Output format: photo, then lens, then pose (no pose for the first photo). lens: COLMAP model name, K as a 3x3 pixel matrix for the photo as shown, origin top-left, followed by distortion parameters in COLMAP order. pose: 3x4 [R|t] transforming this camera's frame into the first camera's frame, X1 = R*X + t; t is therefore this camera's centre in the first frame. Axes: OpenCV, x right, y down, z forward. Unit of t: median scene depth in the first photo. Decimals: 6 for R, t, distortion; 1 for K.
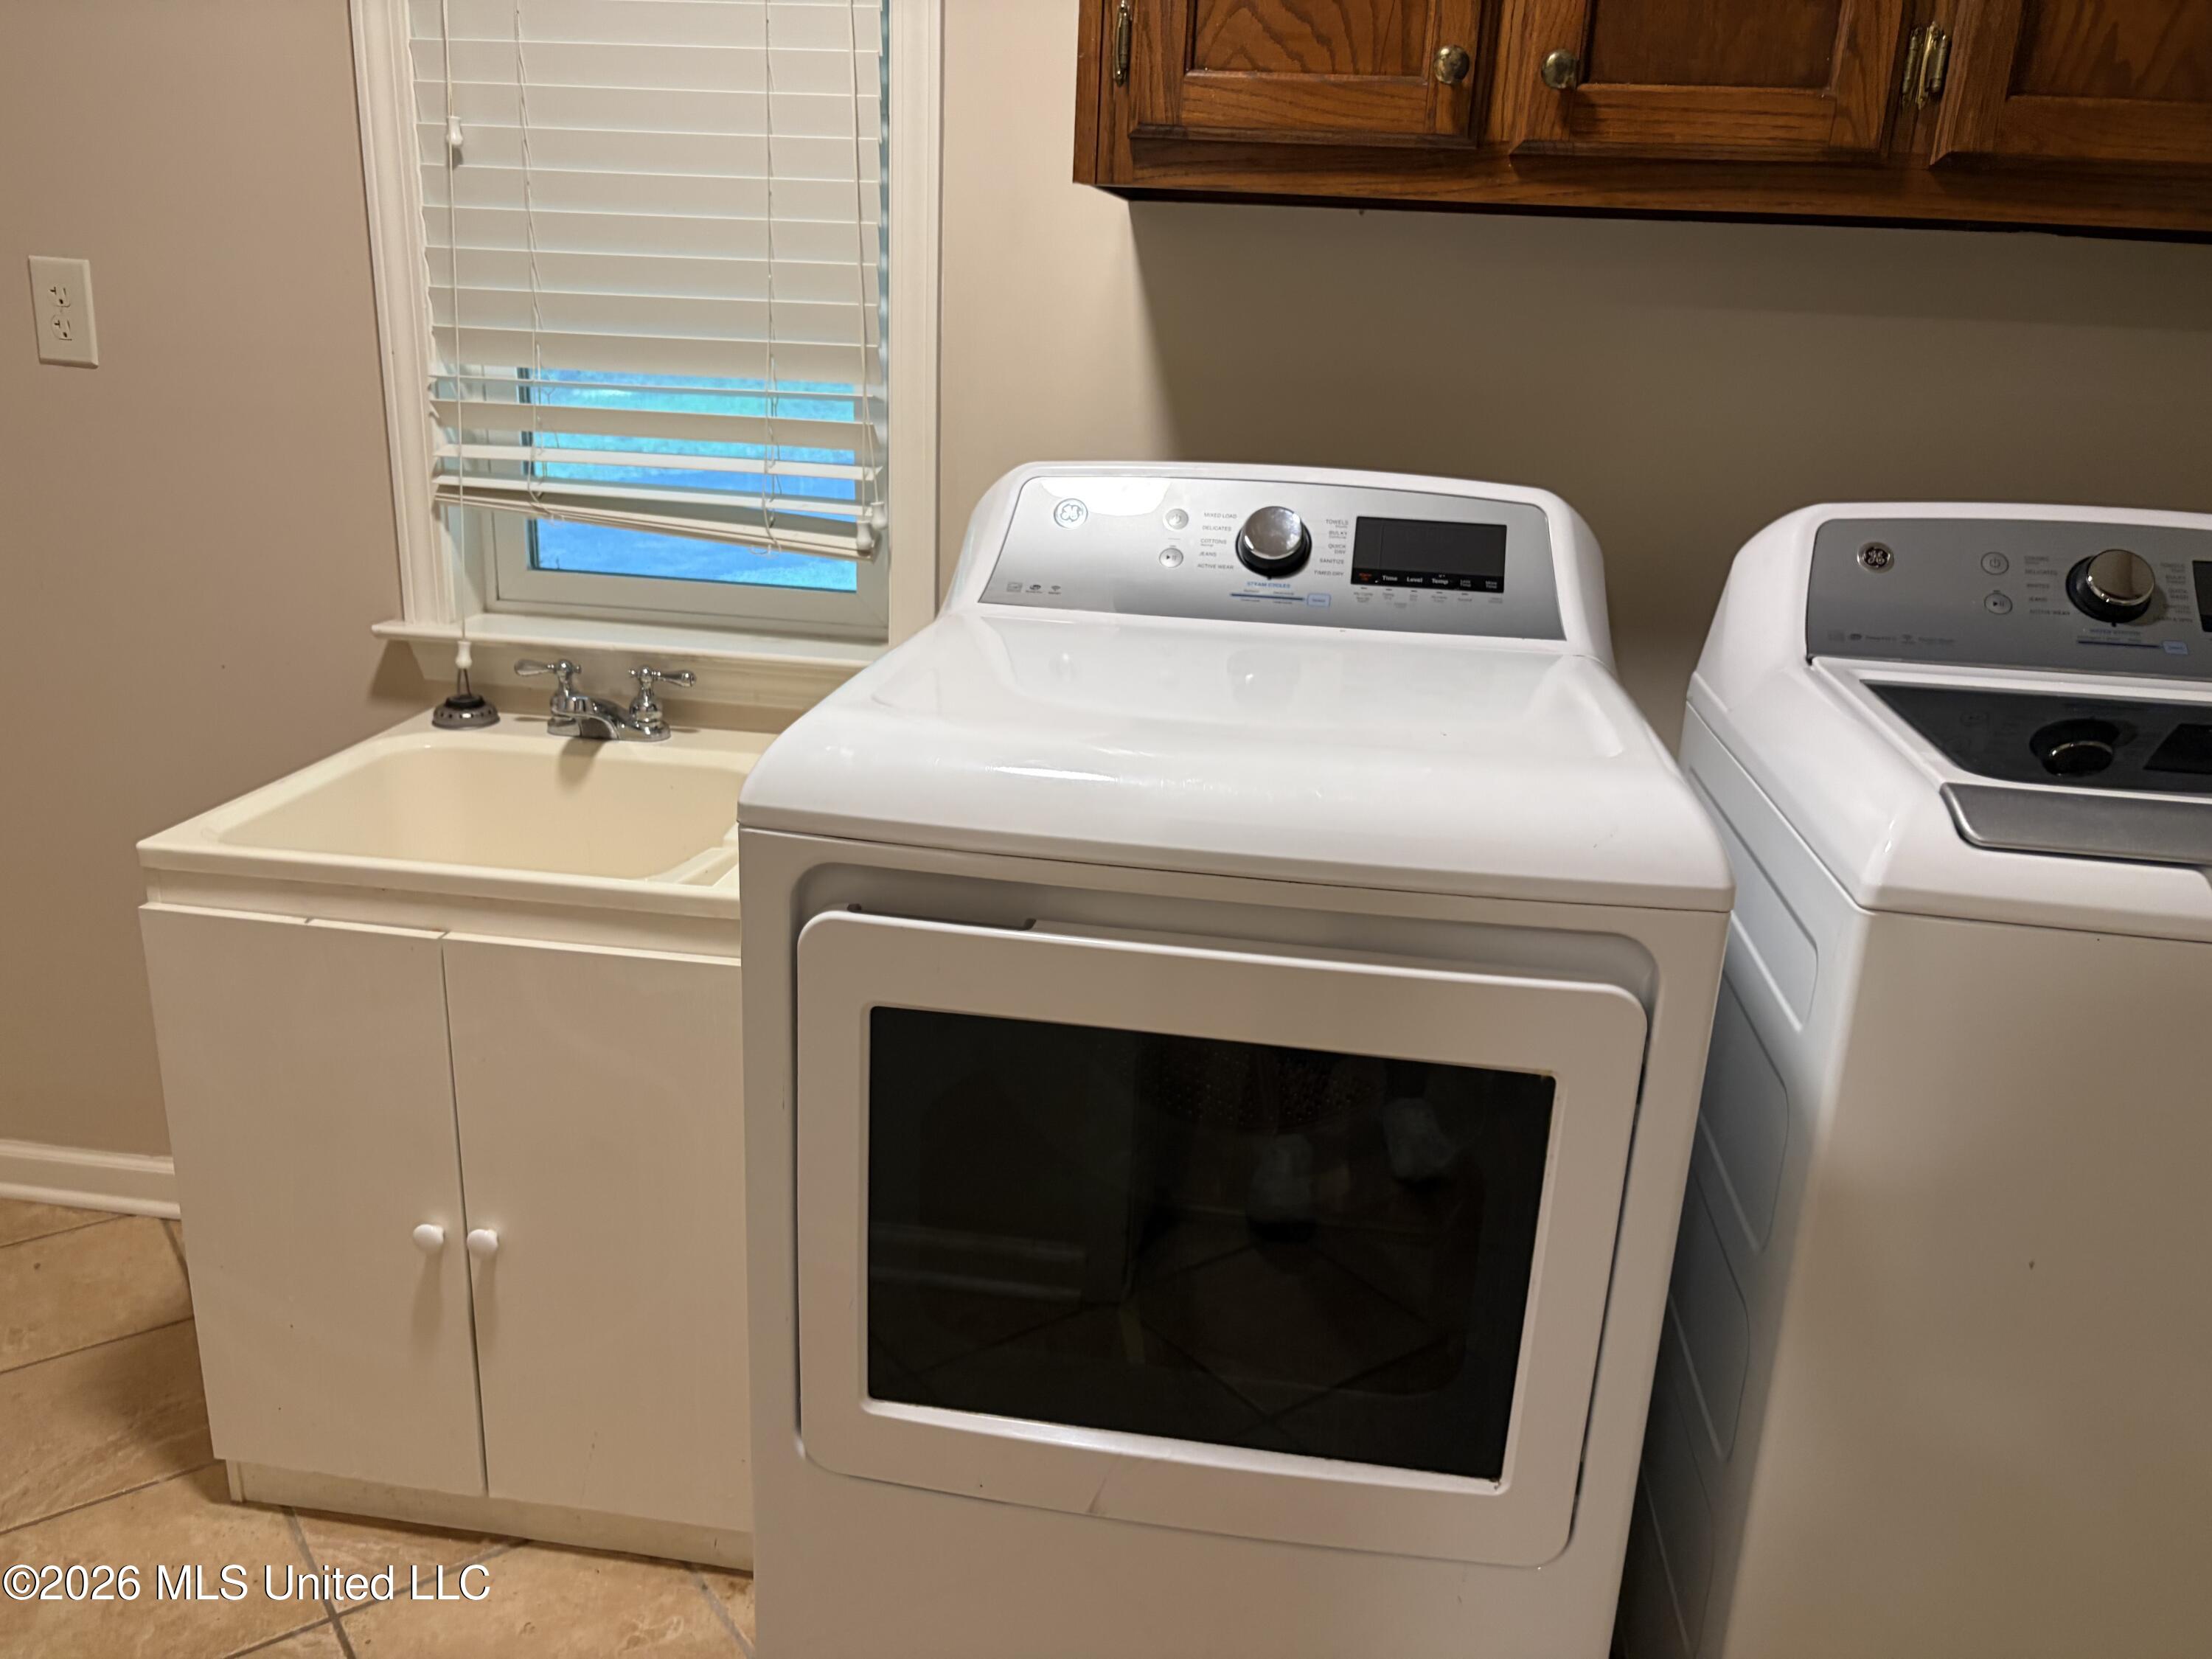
lens RADIAL K [[1678.8, 0, 1098.4], [0, 1678.8, 823.4], [0, 0, 1]] dist [0.035696, -0.045366]
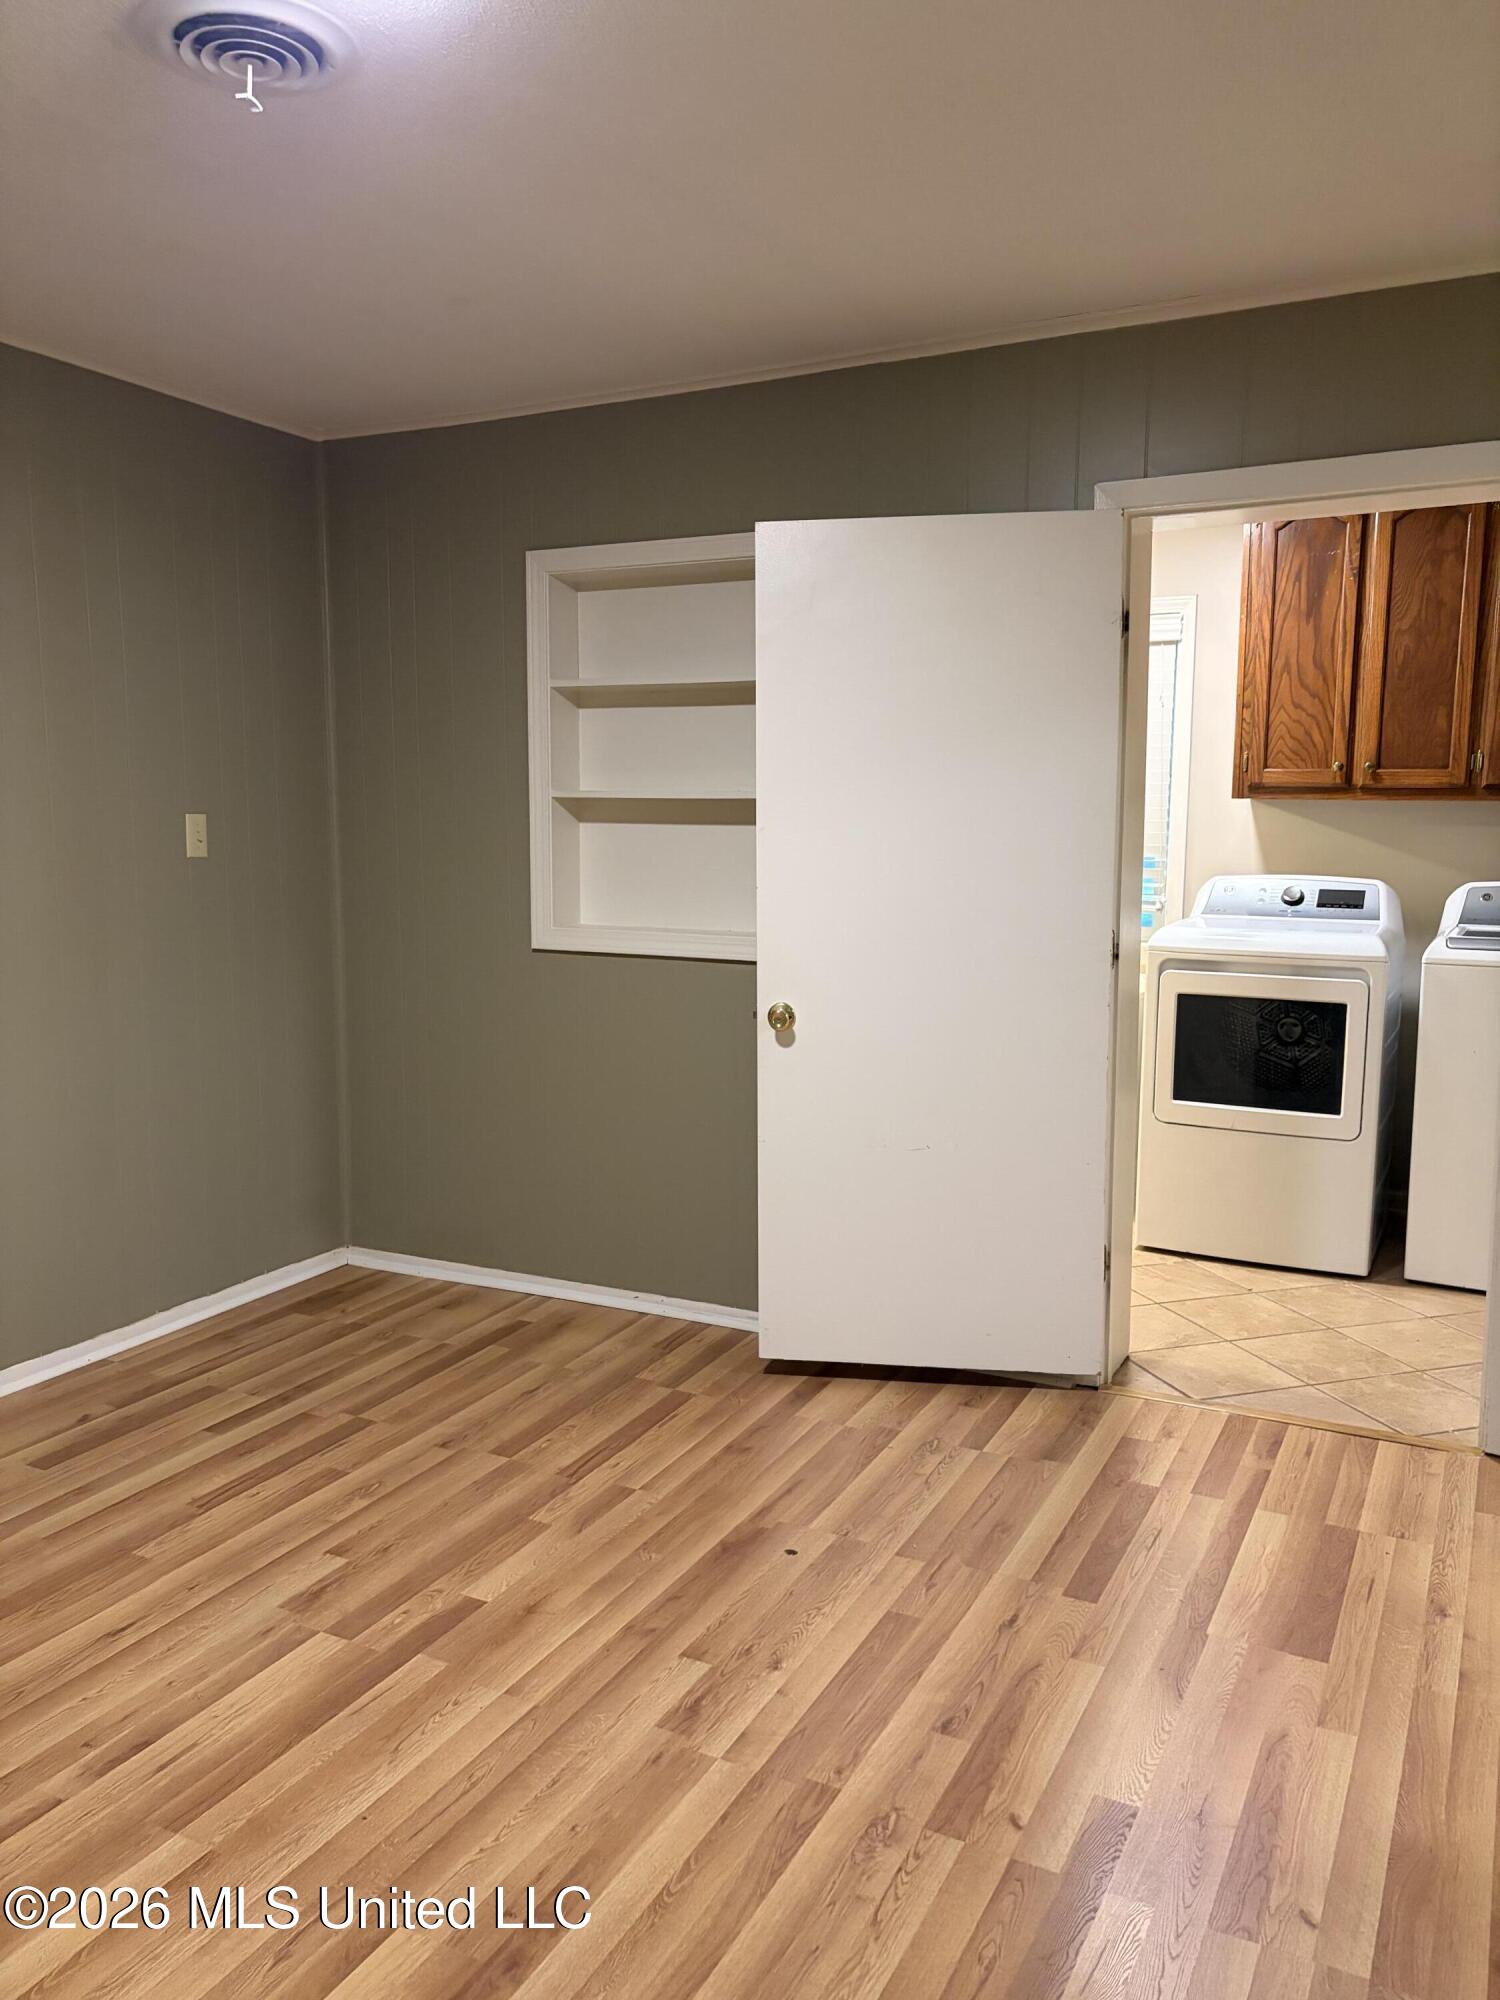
lens RADIAL K [[1517.9, 0, 749.0], [0, 1517.9, 991.7], [0, 0, 1]] dist [0.035696, -0.045366]
pose [[0.946245, 0.005225, -0.323409, 0.066509], [-0.064162, 0.983032, -0.171846, 0.670060], [0.317024, 0.183359, 0.930524, -2.346337]]
